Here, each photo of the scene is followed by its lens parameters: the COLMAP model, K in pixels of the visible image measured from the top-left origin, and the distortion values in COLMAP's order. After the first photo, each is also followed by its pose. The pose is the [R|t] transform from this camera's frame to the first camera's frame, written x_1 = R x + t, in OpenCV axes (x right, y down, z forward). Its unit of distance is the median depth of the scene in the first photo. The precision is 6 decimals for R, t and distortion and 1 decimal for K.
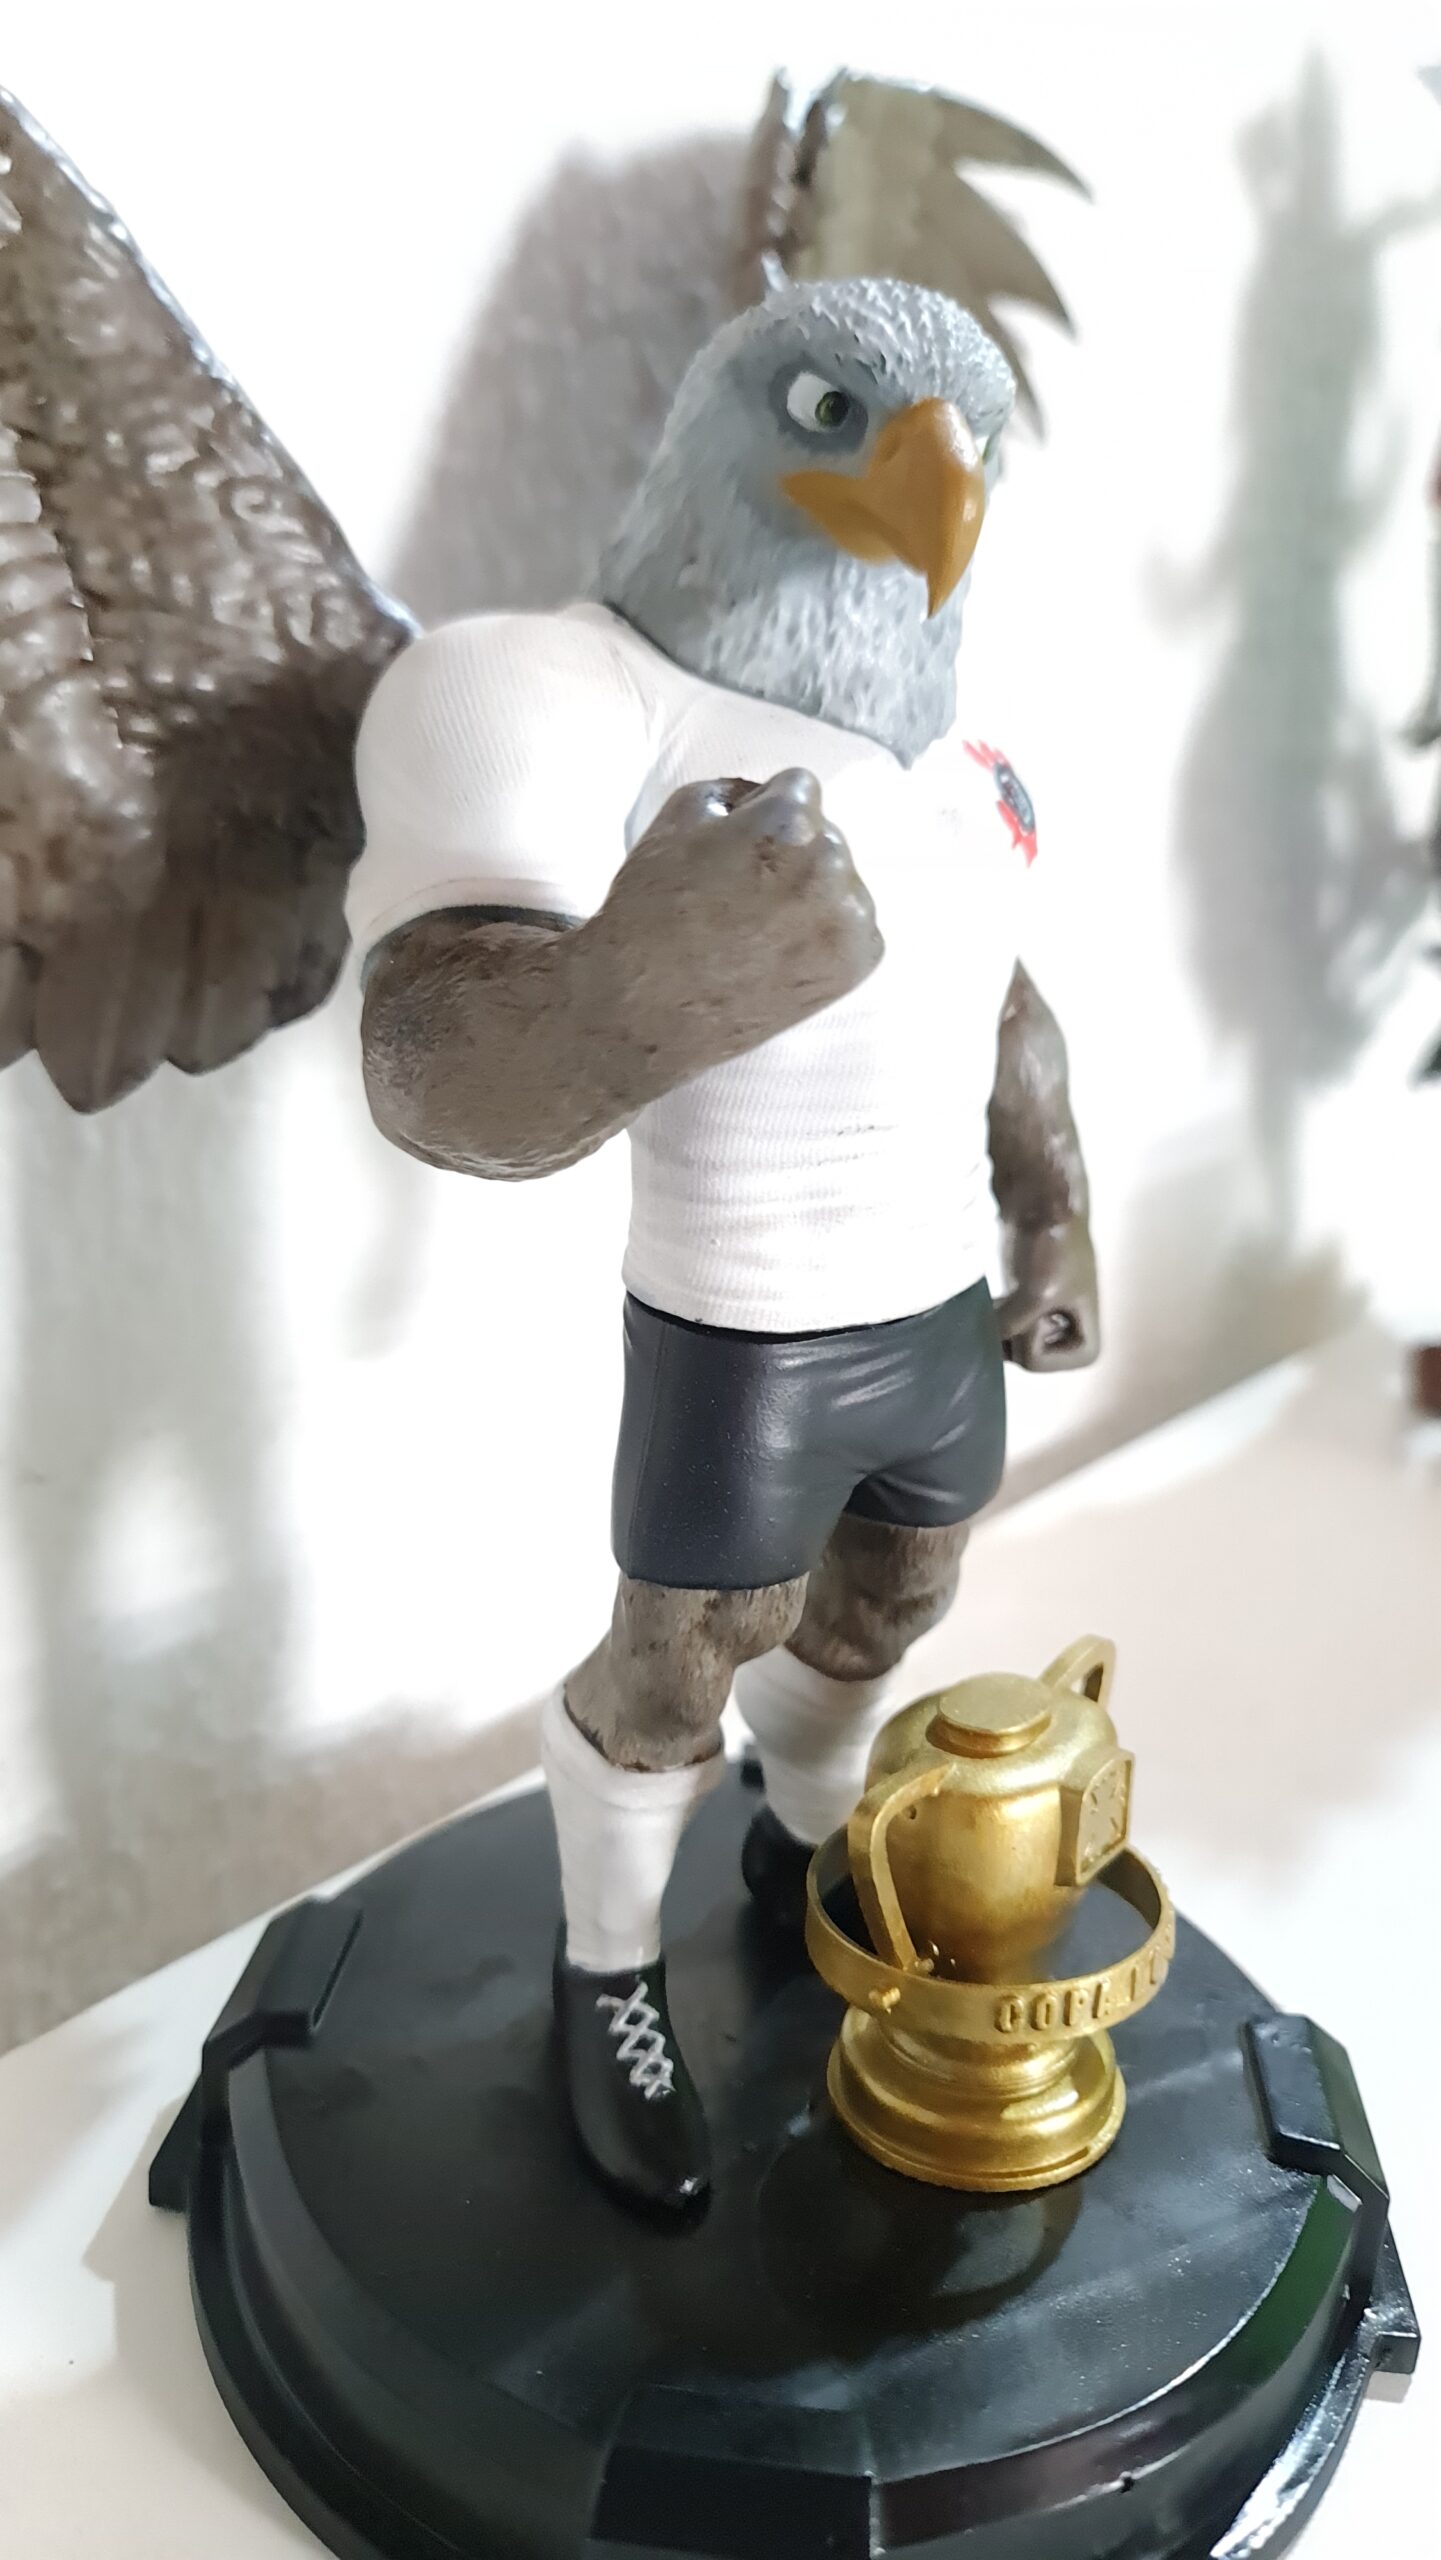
lens RADIAL K [[2019.7, 0, 709.5], [0, 2019.7, 1316.1], [0, 0, 1]] dist [-0.025076, 0.000871]
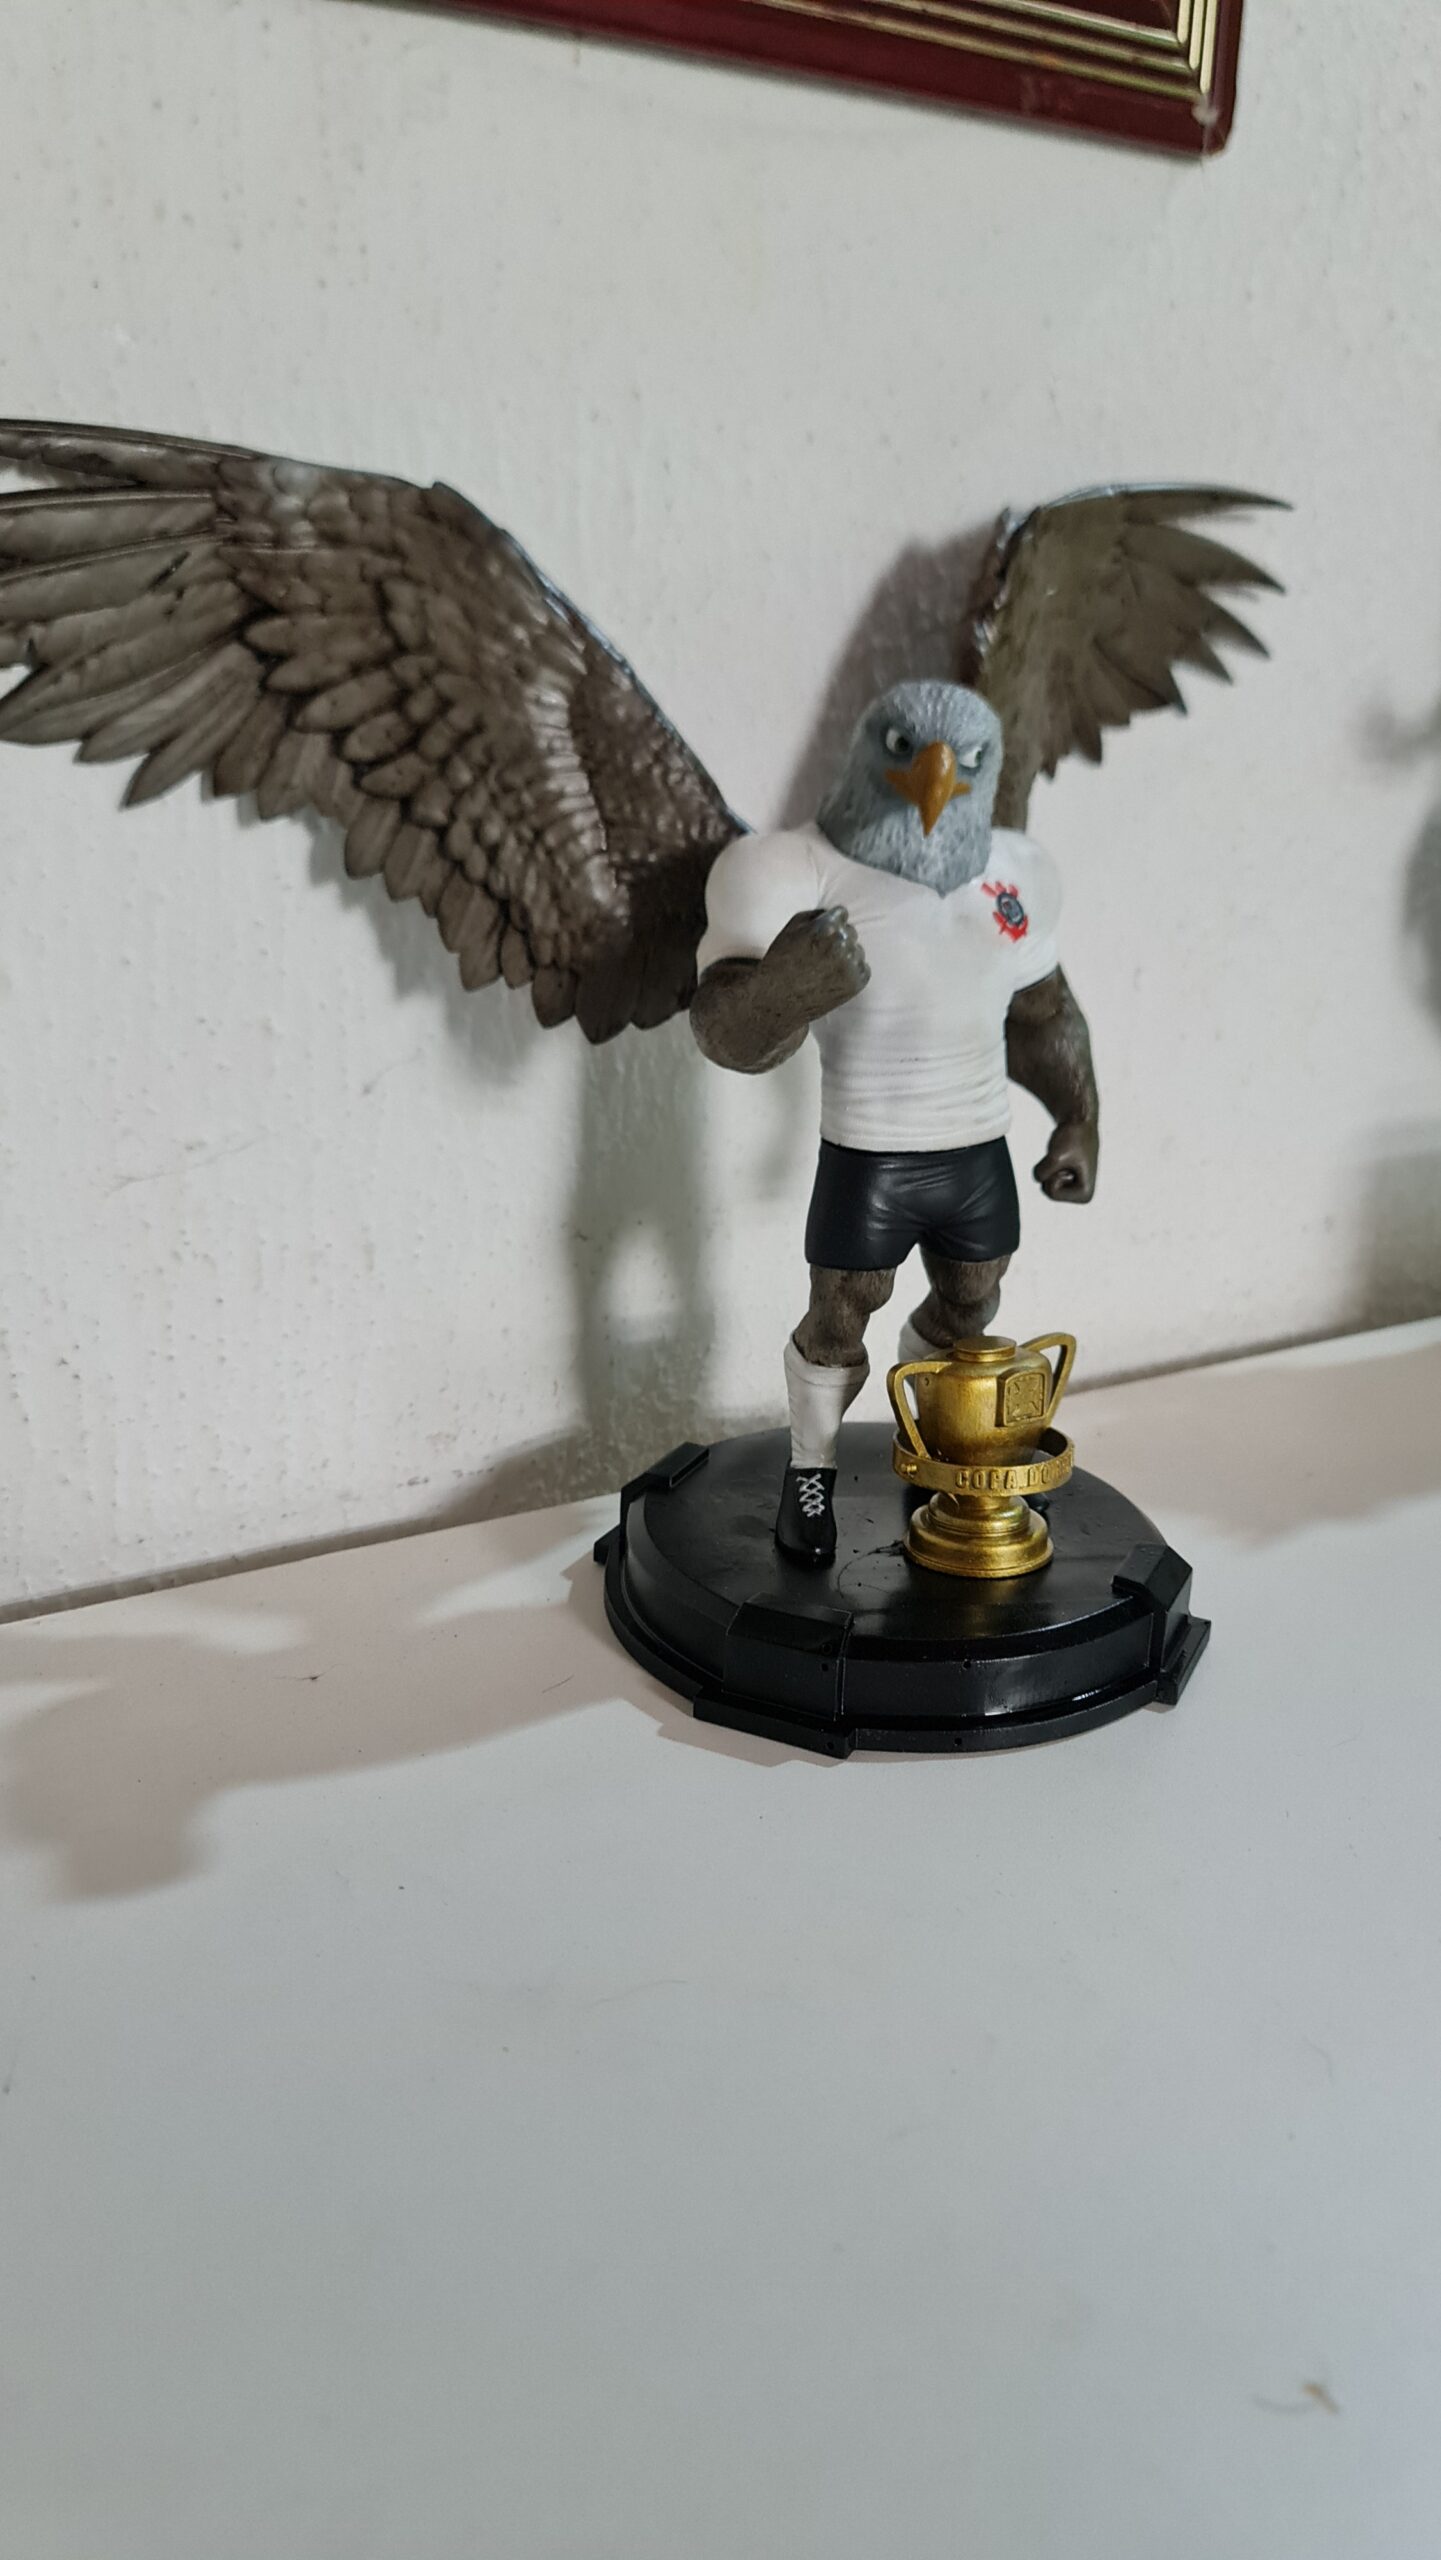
lens RADIAL K [[1913.9, 0, 703.8], [0, 1913.9, 1331.7], [0, 0, 1]] dist [-0.001315, 0.002531]
pose [[0.943100, 0.078559, -0.323096, 0.560687], [-0.078231, 0.996837, 0.014023, 0.193830], [0.323176, 0.012051, 0.946262, -1.061084]]
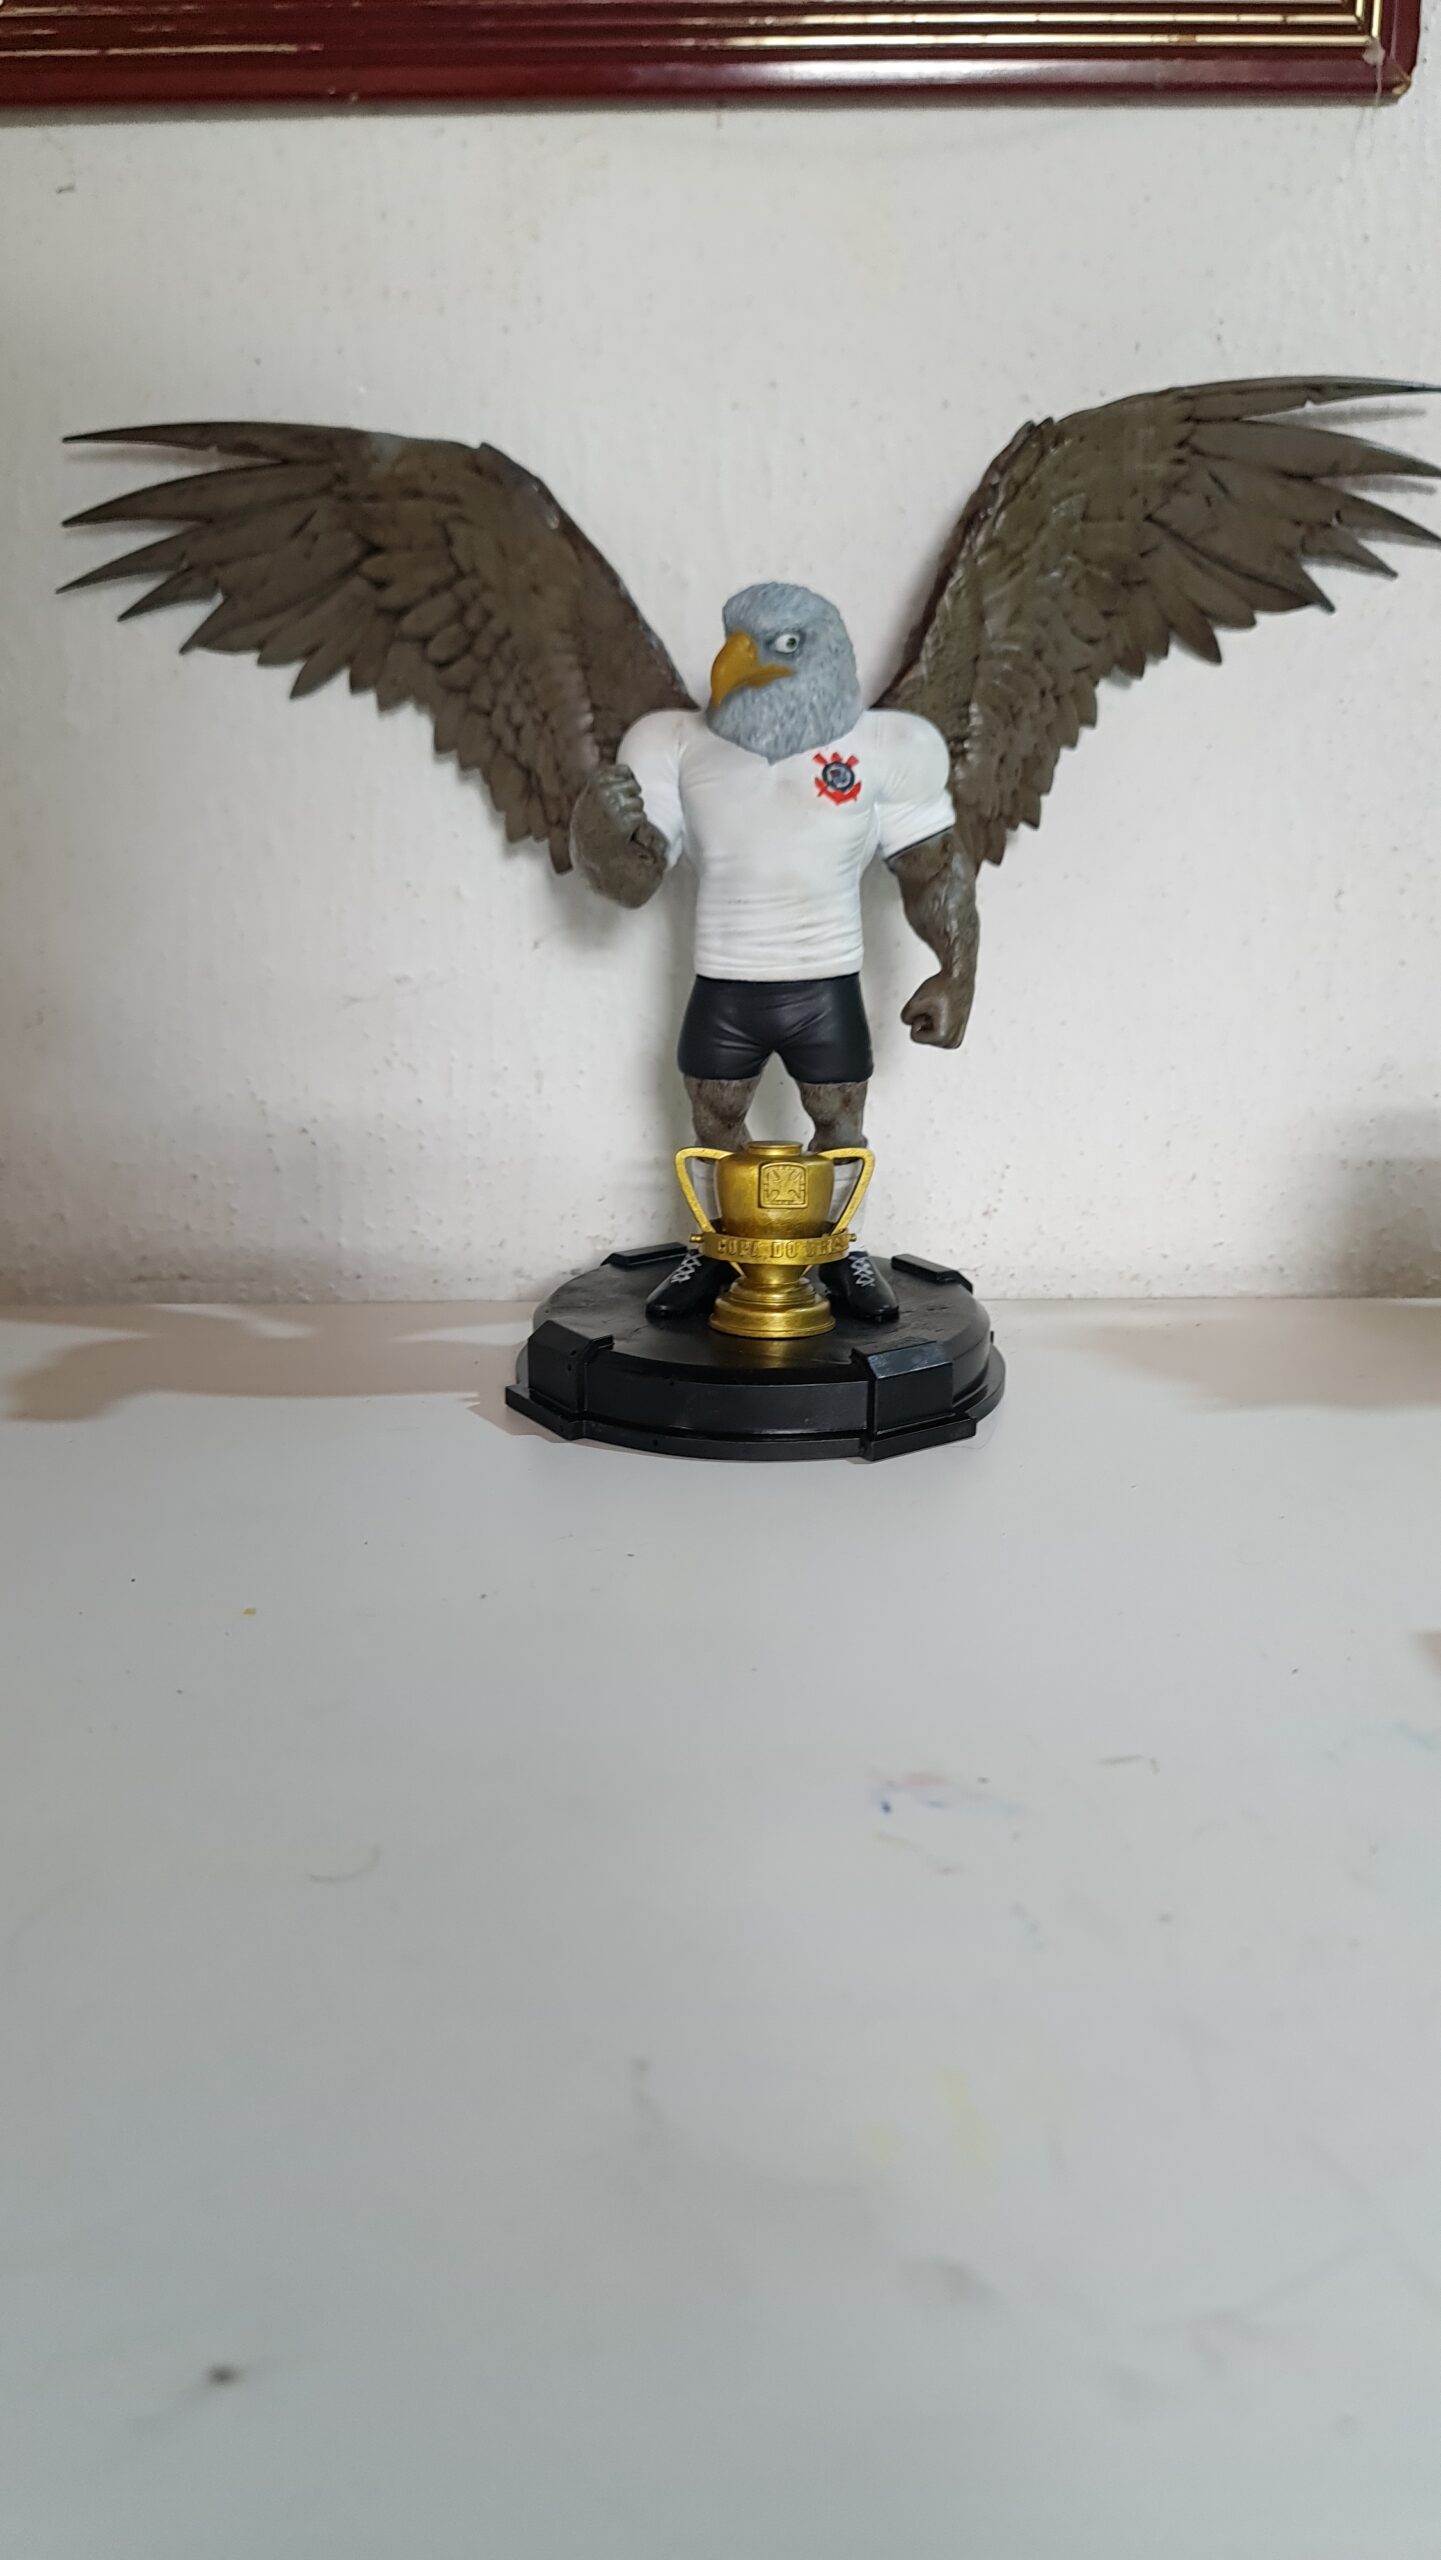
lens RADIAL K [[1893.9, 0, 731.8], [0, 1893.9, 1311.2], [0, 0, 1]] dist [0.006861, -0.001309]
pose [[0.650137, 0.203890, -0.731950, 2.004297], [-0.194341, 0.975903, 0.099226, 0.189530], [0.734543, 0.077738, 0.674094, -0.649678]]
